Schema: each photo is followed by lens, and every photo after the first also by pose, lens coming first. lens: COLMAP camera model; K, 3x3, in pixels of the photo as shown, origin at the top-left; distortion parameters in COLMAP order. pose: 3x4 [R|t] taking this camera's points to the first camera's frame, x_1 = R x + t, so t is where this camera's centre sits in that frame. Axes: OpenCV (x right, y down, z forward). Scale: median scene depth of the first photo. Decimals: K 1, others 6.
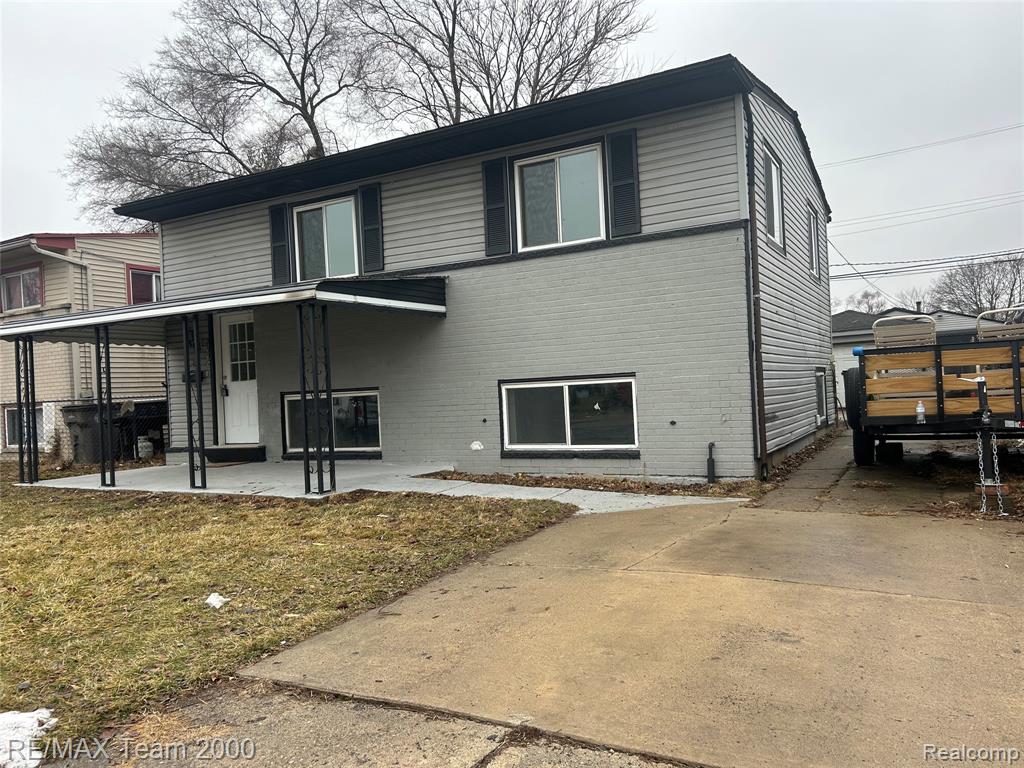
lens RADIAL K [[760.0, 0, 512.0], [0, 760.0, 384.0], [0, 0, 1]] dist [0.039030, -0.004915]
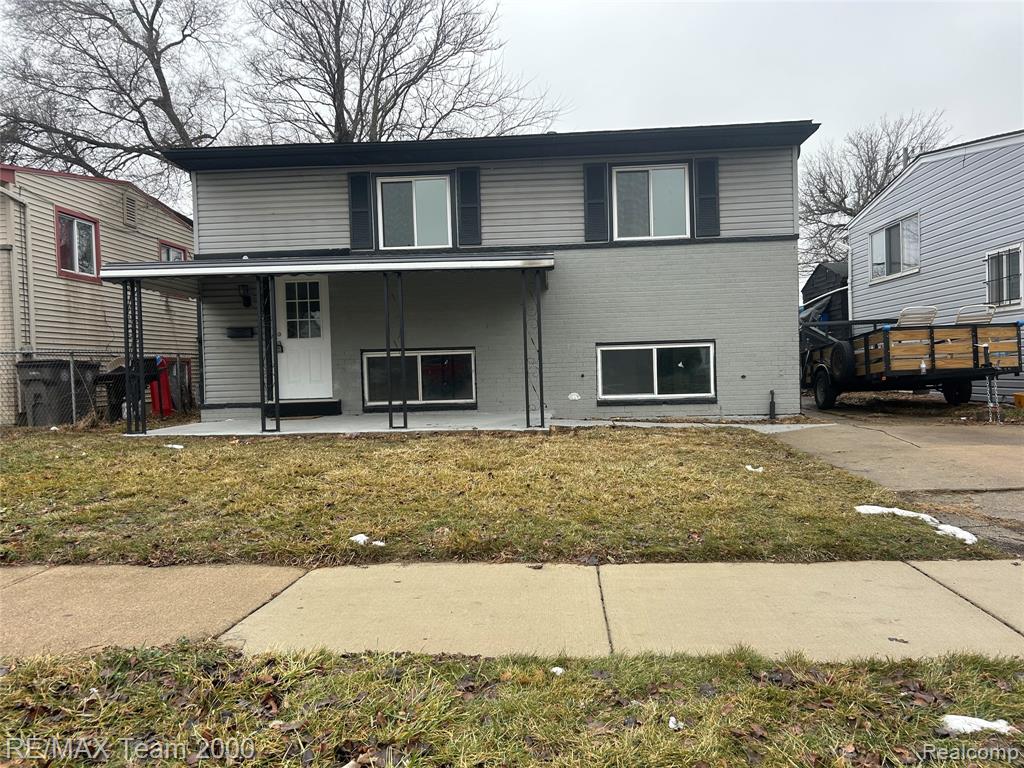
lens RADIAL K [[760.0, 0, 512.0], [0, 760.0, 384.0], [0, 0, 1]] dist [0.039030, -0.004915]
pose [[0.906745, 0.016023, 0.421375, -0.651162], [-0.020504, 0.999771, 0.006107, 0.056132], [-0.421181, -0.014178, 0.906866, -0.063085]]
